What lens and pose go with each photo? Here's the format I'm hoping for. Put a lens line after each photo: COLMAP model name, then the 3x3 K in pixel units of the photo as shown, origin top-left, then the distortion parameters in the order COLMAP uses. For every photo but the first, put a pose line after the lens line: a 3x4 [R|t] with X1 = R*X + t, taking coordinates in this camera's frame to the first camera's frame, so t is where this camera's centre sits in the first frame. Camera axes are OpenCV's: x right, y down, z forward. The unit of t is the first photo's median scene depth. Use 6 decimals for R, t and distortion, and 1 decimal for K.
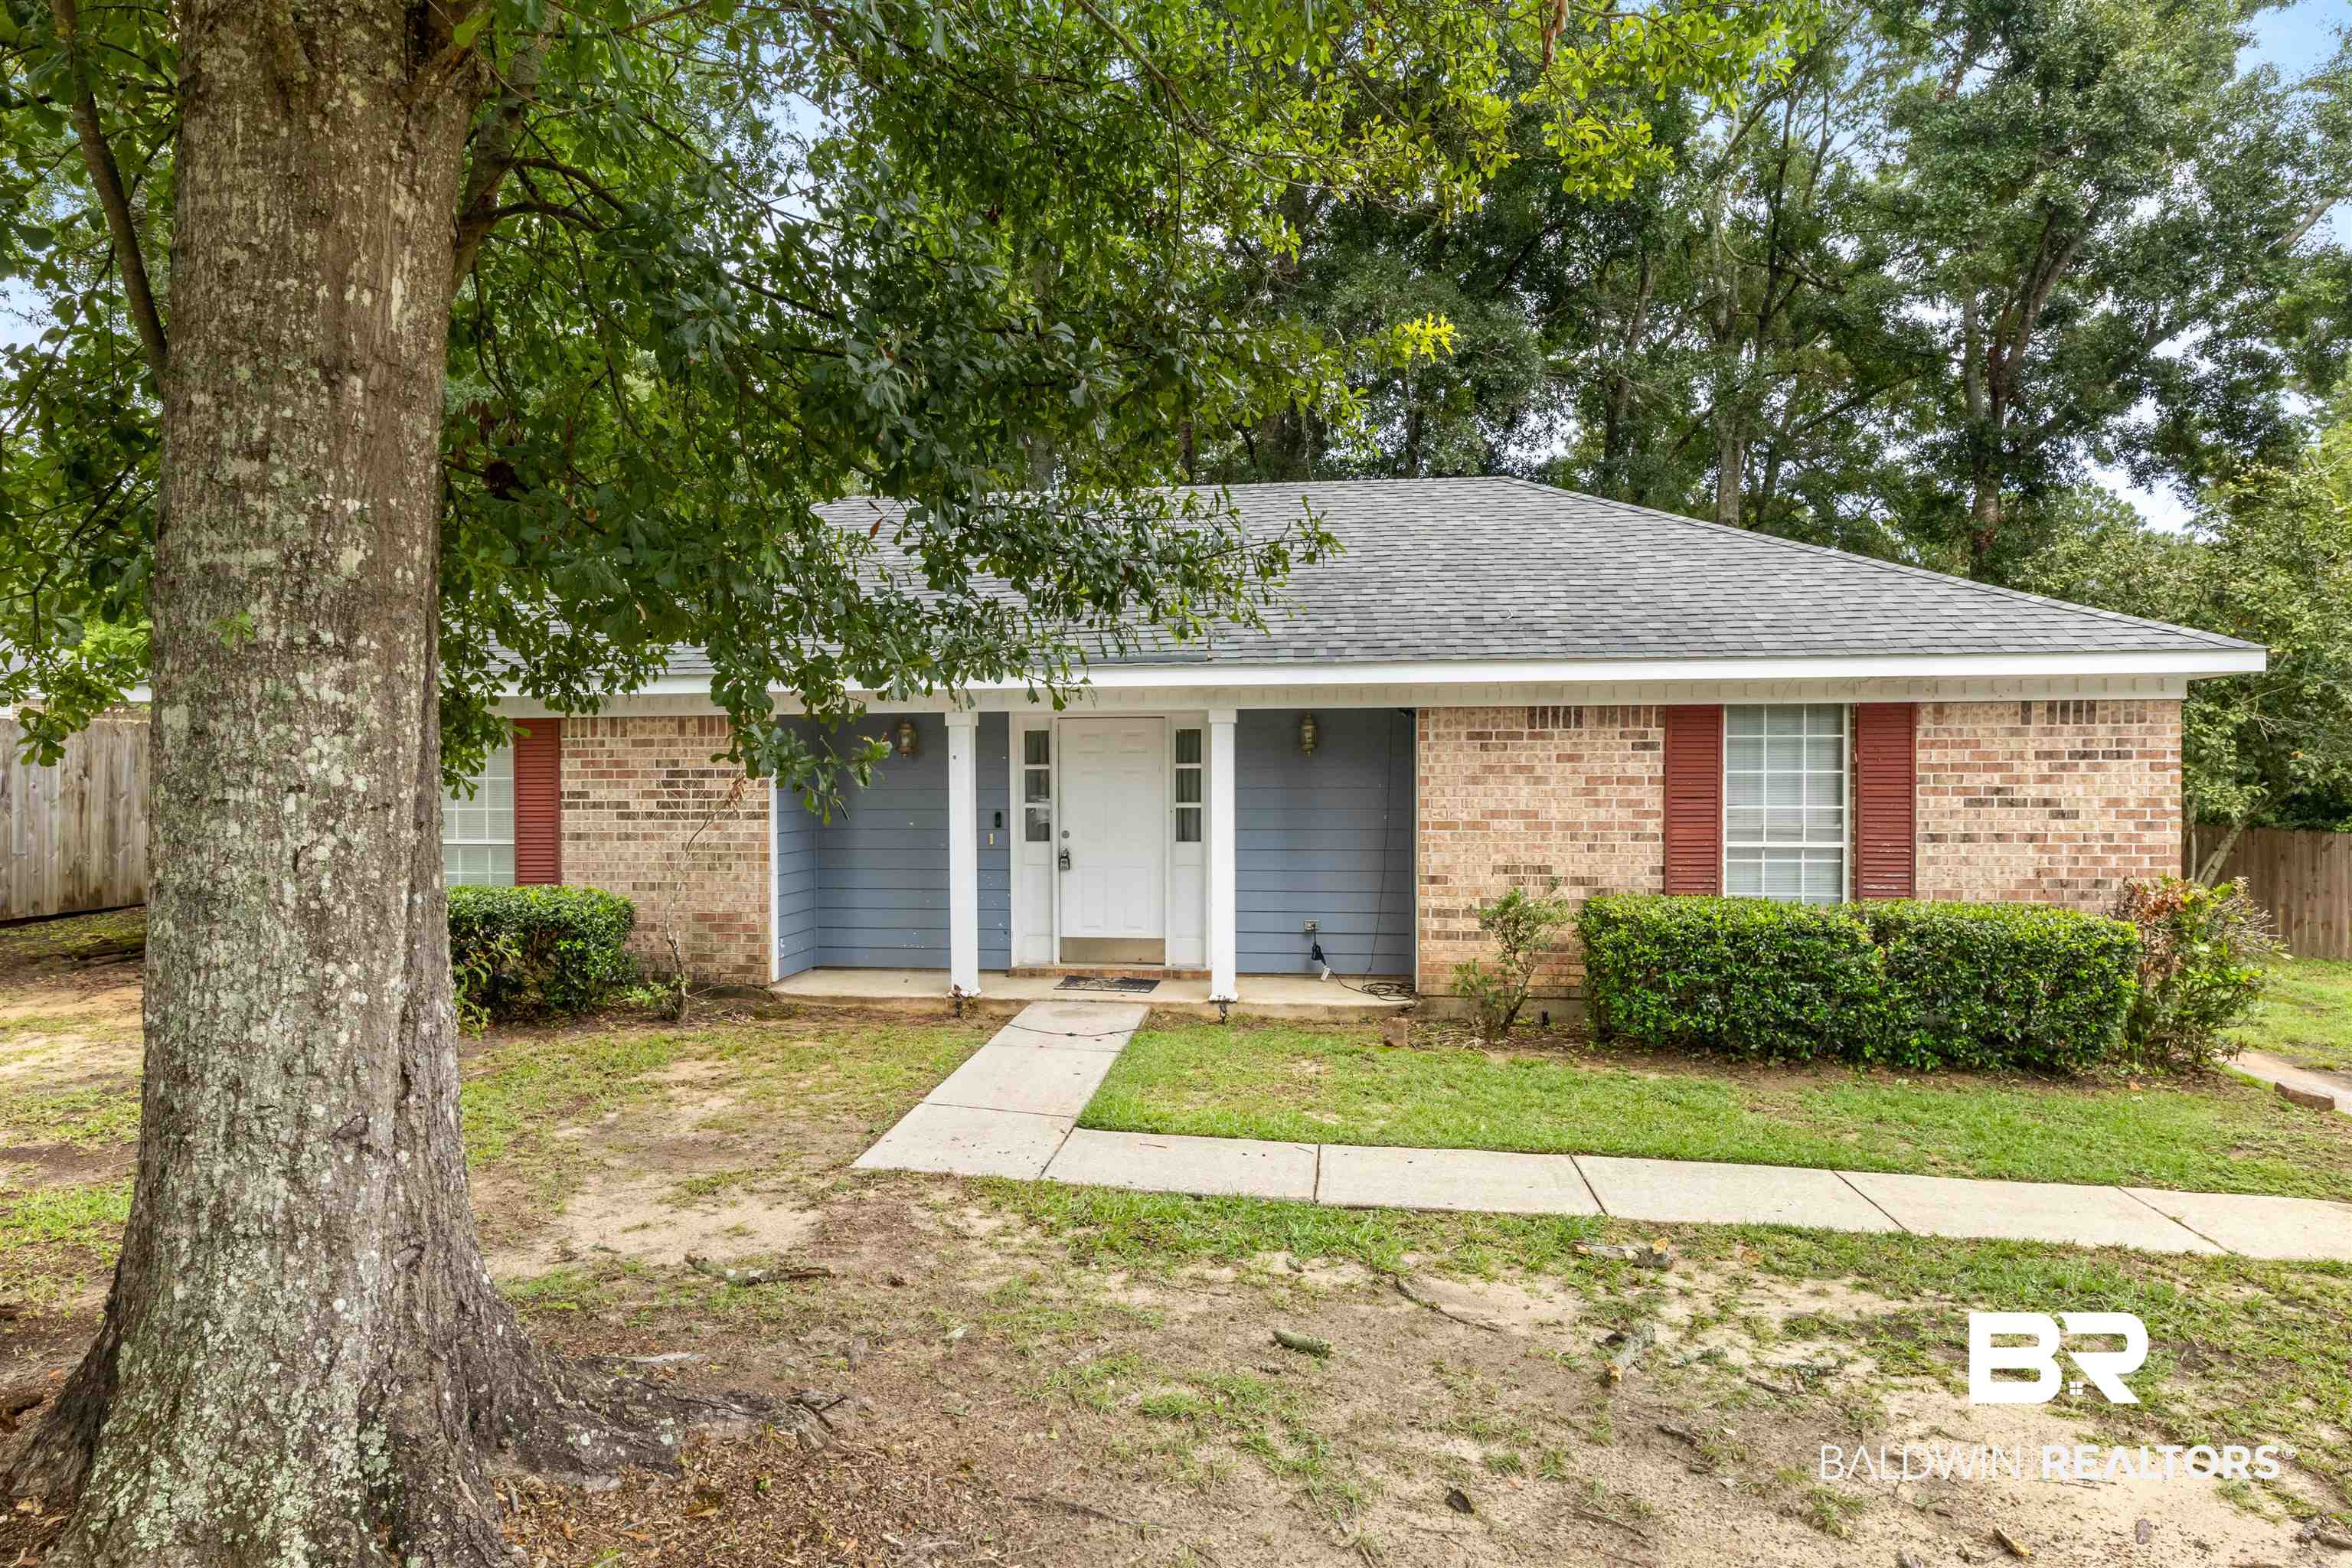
lens RADIAL K [[1322.9, 0, 1179.7], [0, 1322.9, 784.1], [0, 0, 1]] dist [-0.012118, 0.004350]
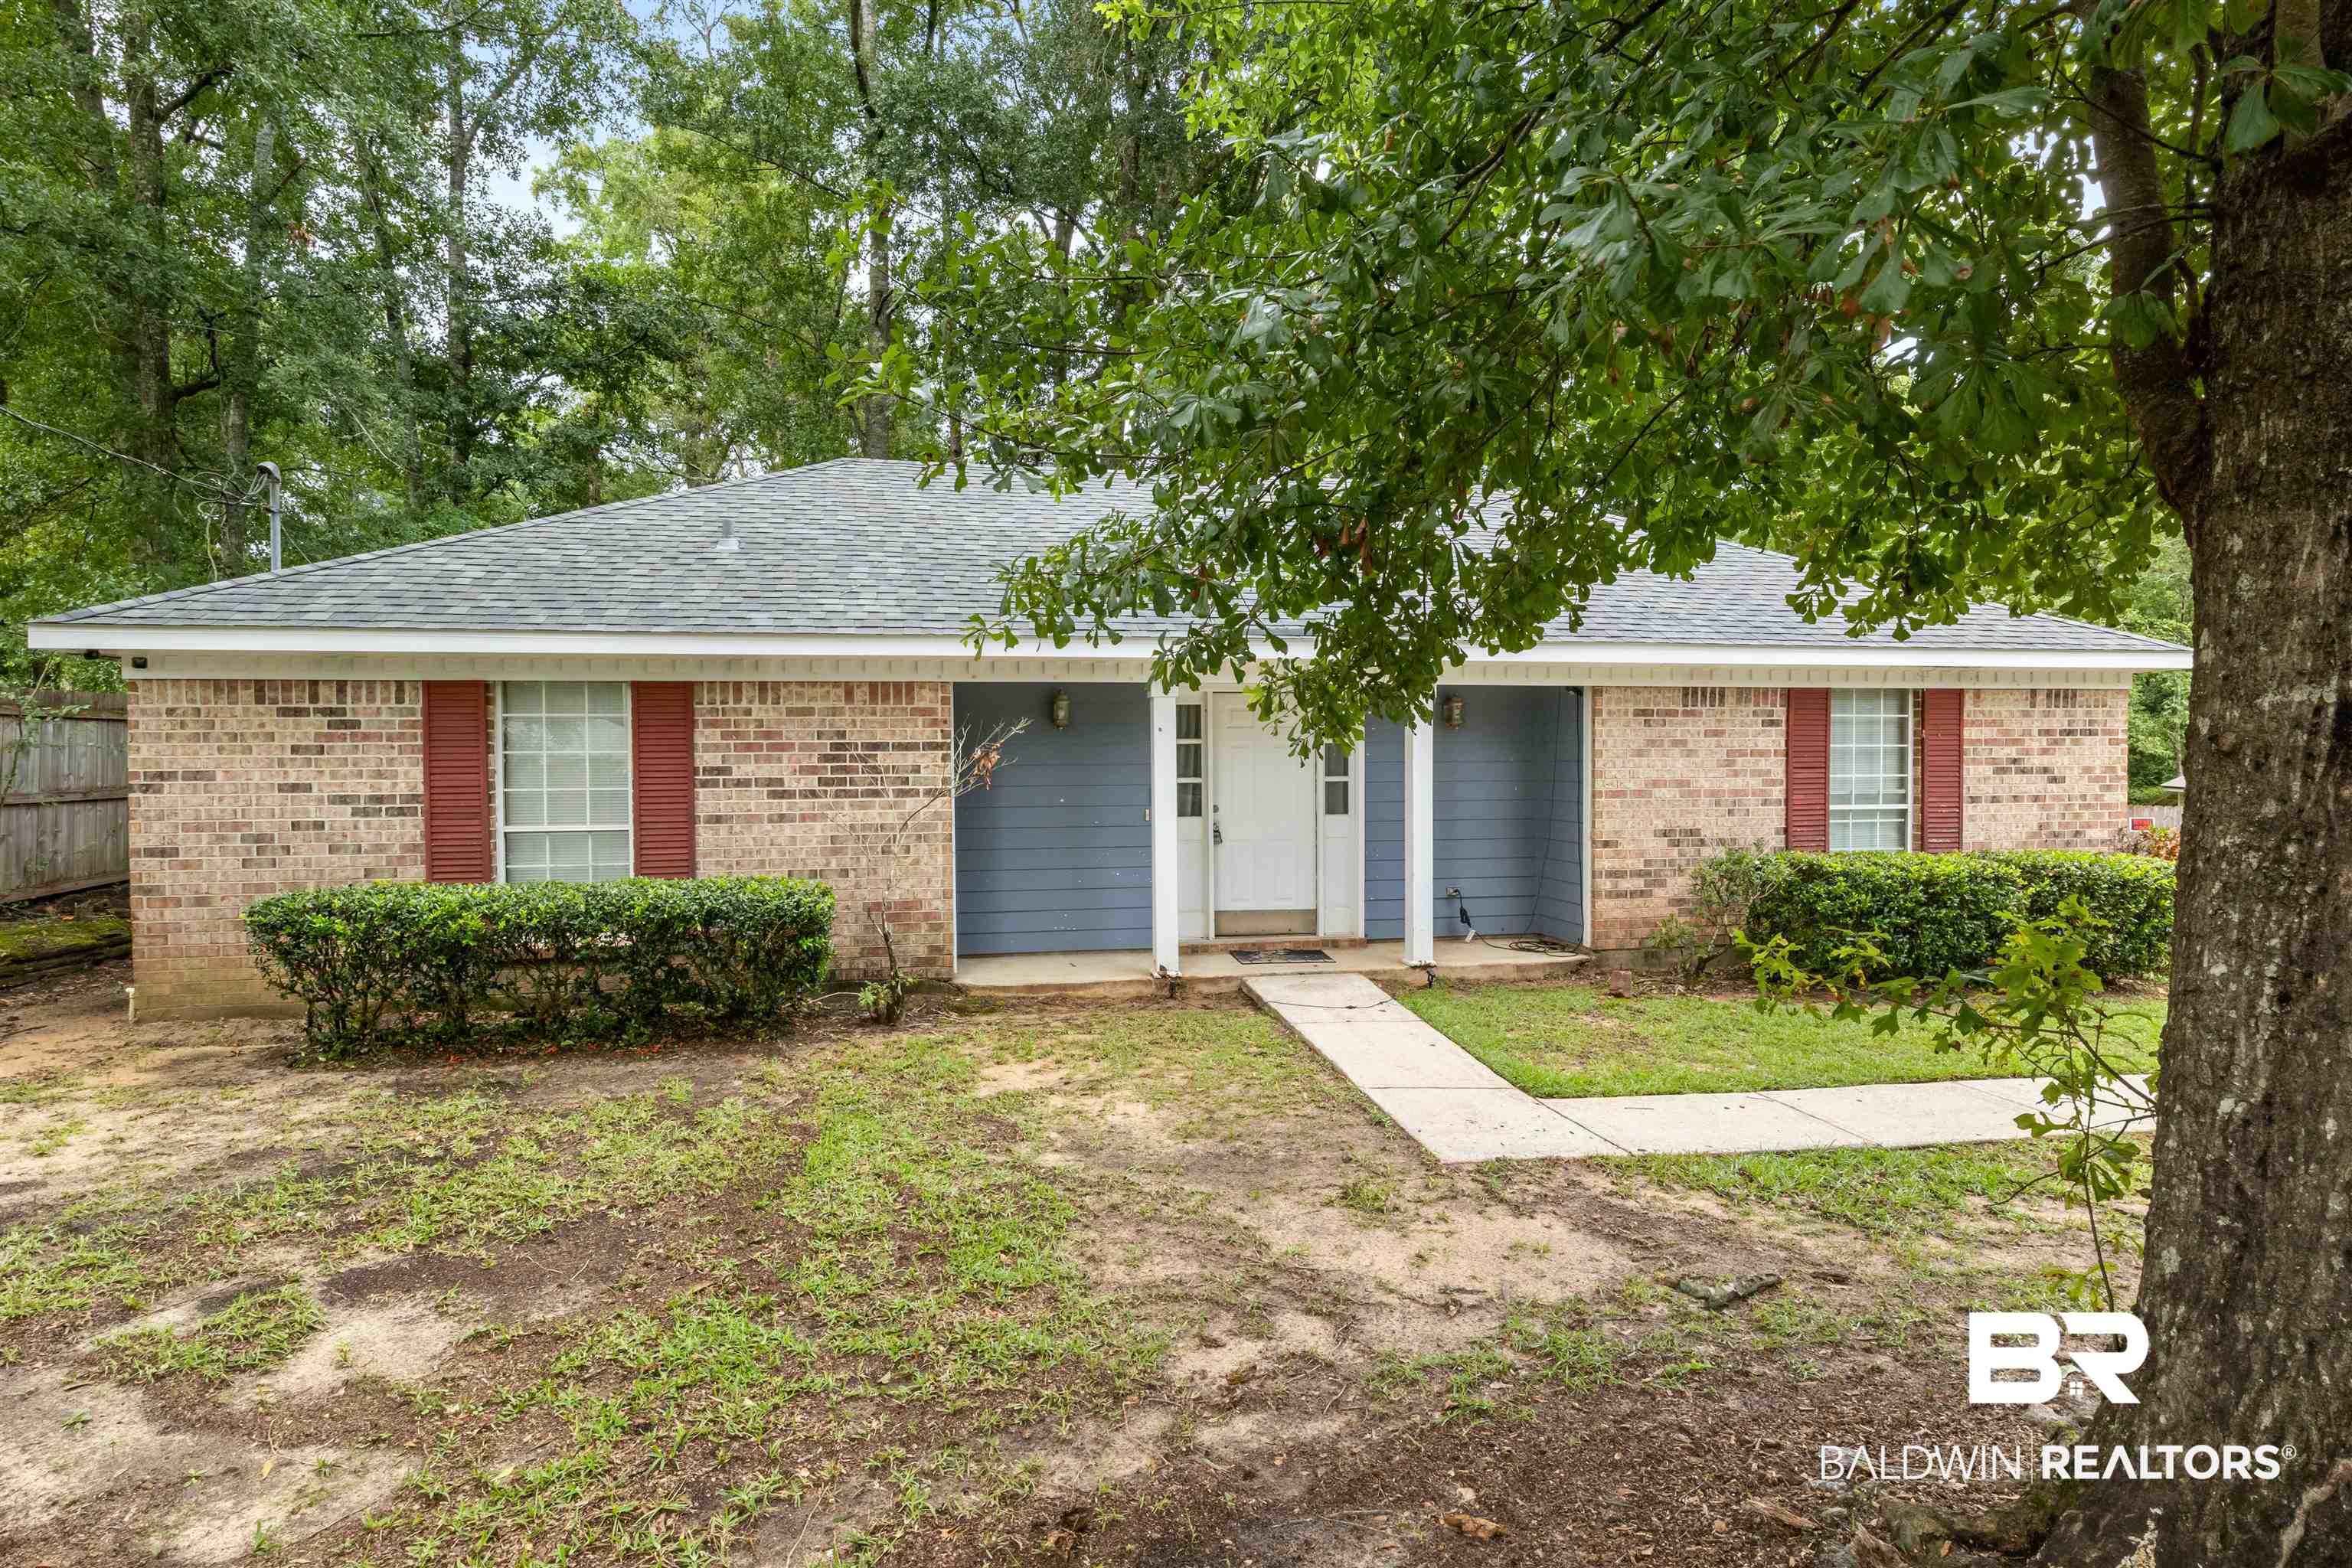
lens RADIAL K [[1193.5, 0, 1168.8], [0, 1193.5, 777.1], [0, 0, 1]] dist [-0.004653, -0.000780]
pose [[0.947724, -0.005976, 0.319036, -0.478429], [0.004328, 0.999973, 0.005872, 0.009958], [-0.319062, -0.004184, 0.947724, 0.186815]]
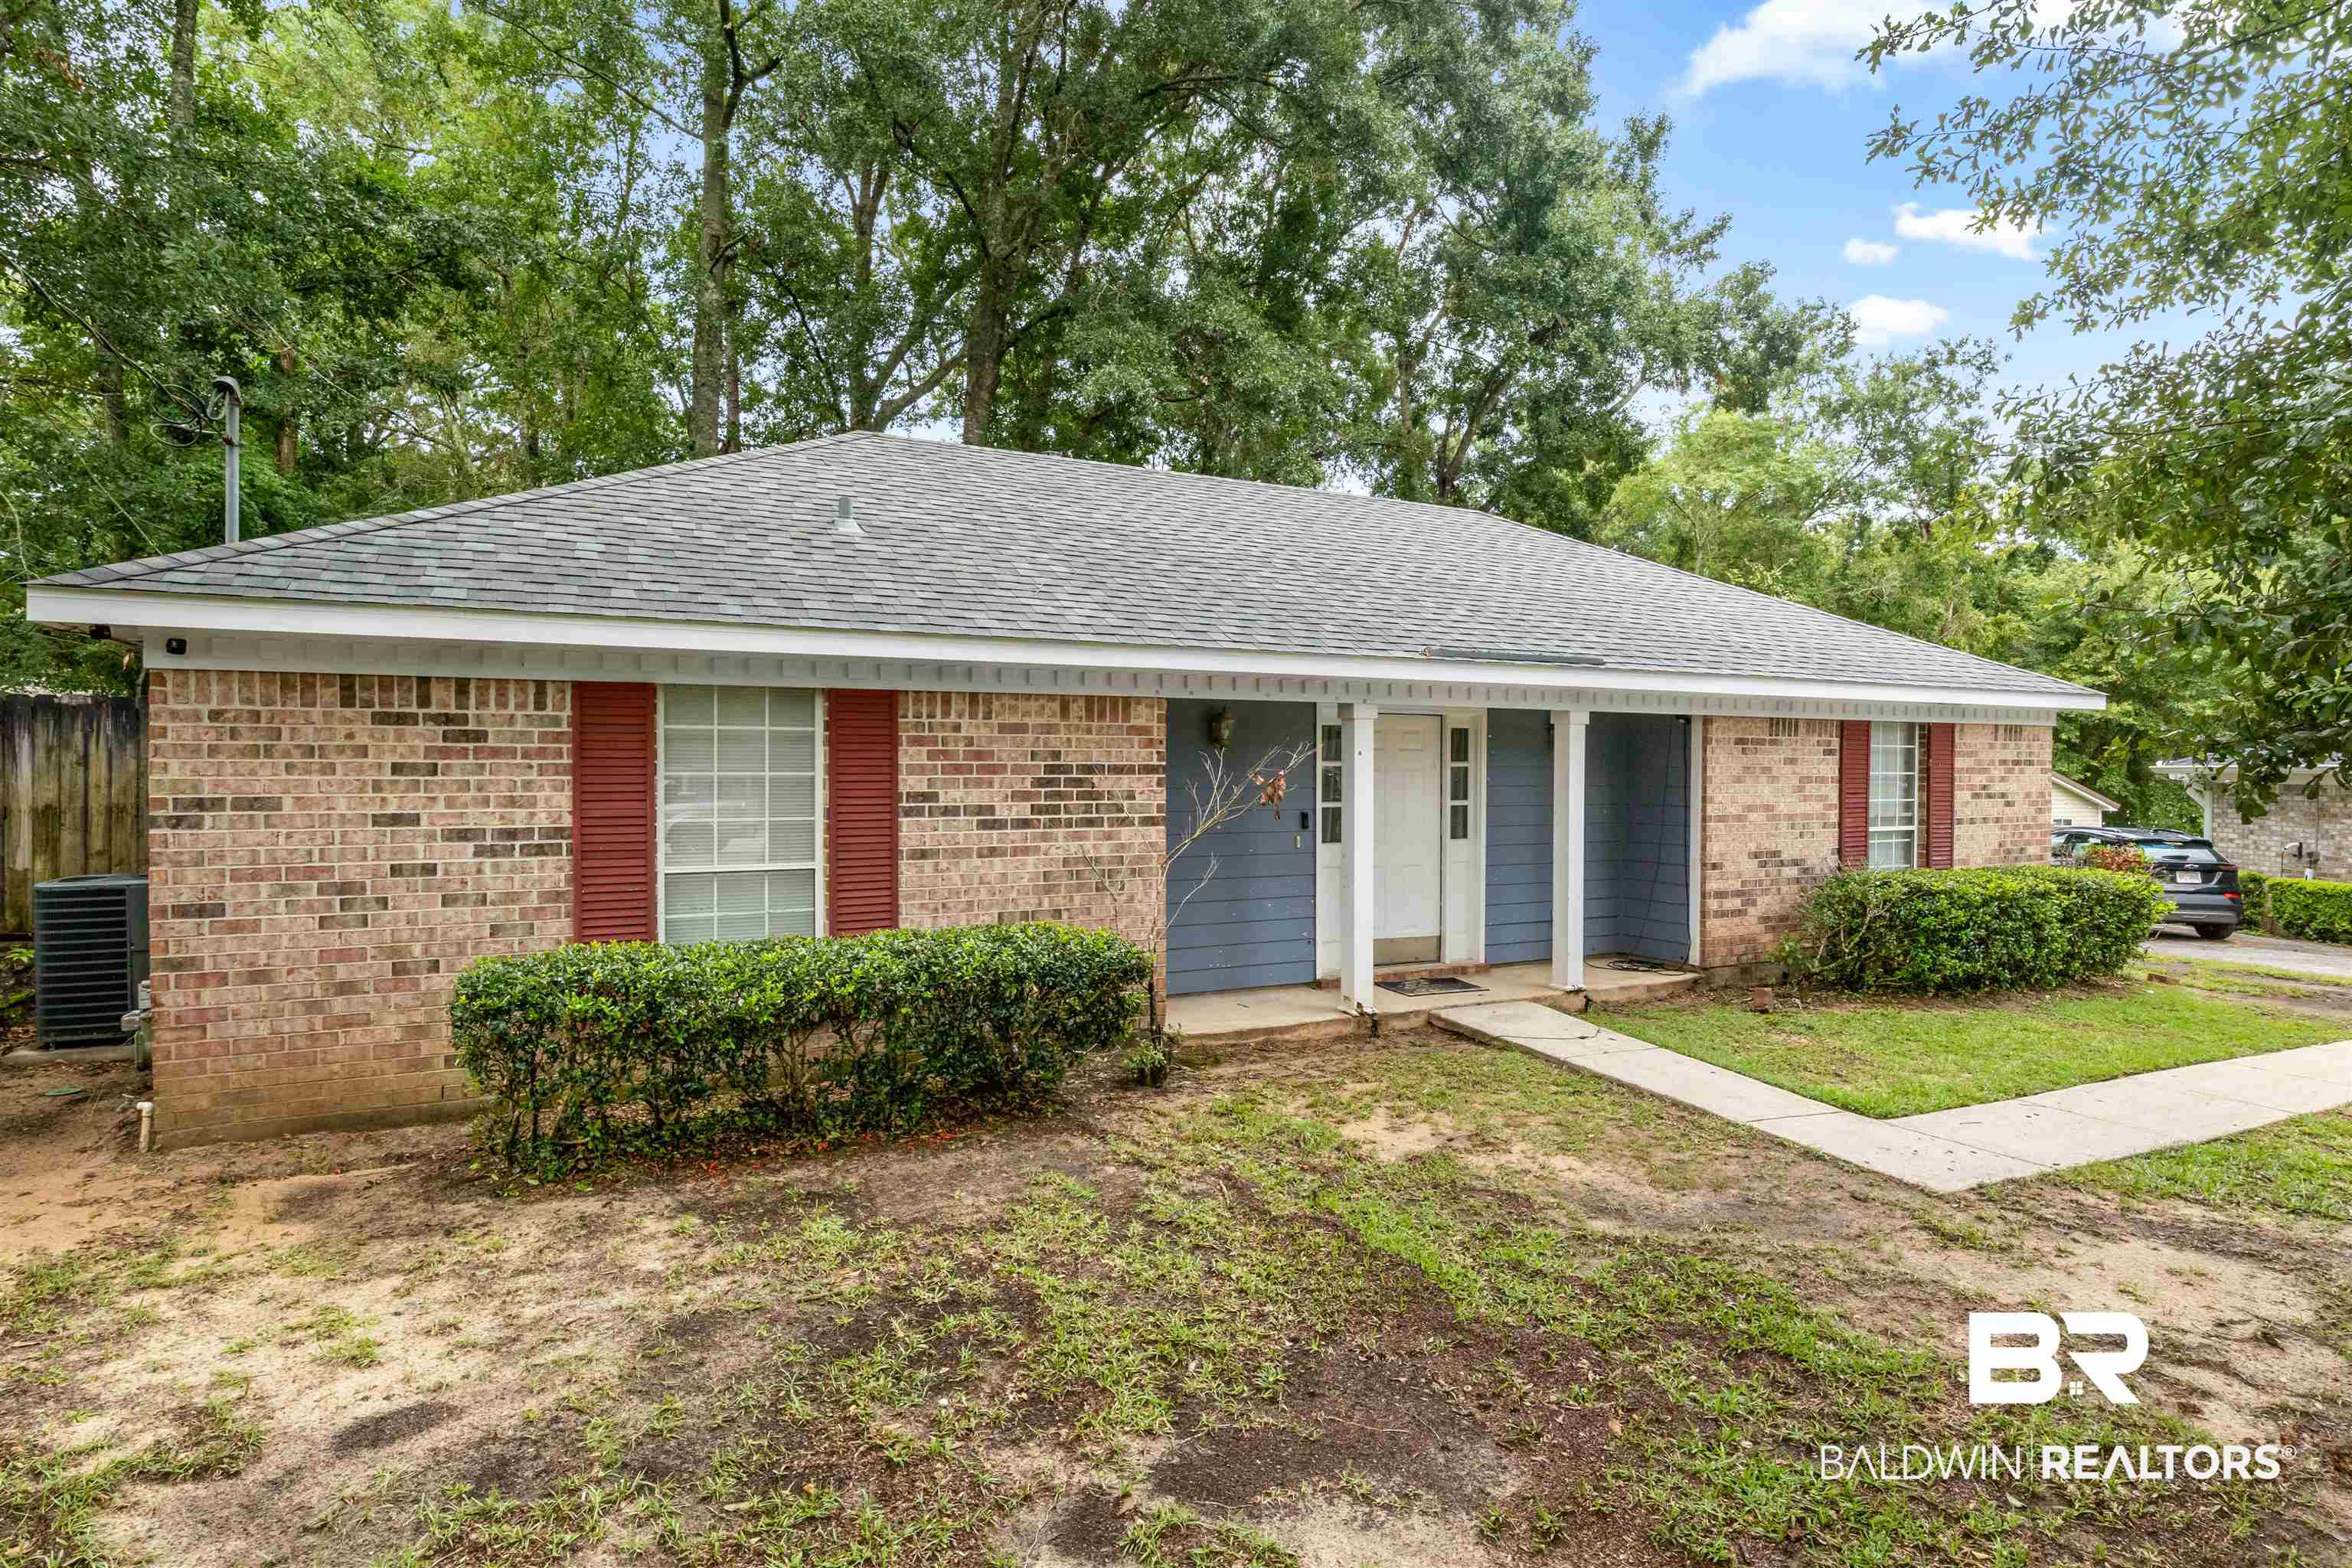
lens RADIAL K [[1223.6, 0, 1168.6], [0, 1223.6, 779.5], [0, 0, 1]] dist [-0.005009, -0.000396]
pose [[0.820976, 0.001094, 0.570962, -0.822696], [-0.002138, 0.999997, 0.001158, -0.002888], [-0.570959, -0.002171, 0.820976, 0.413547]]
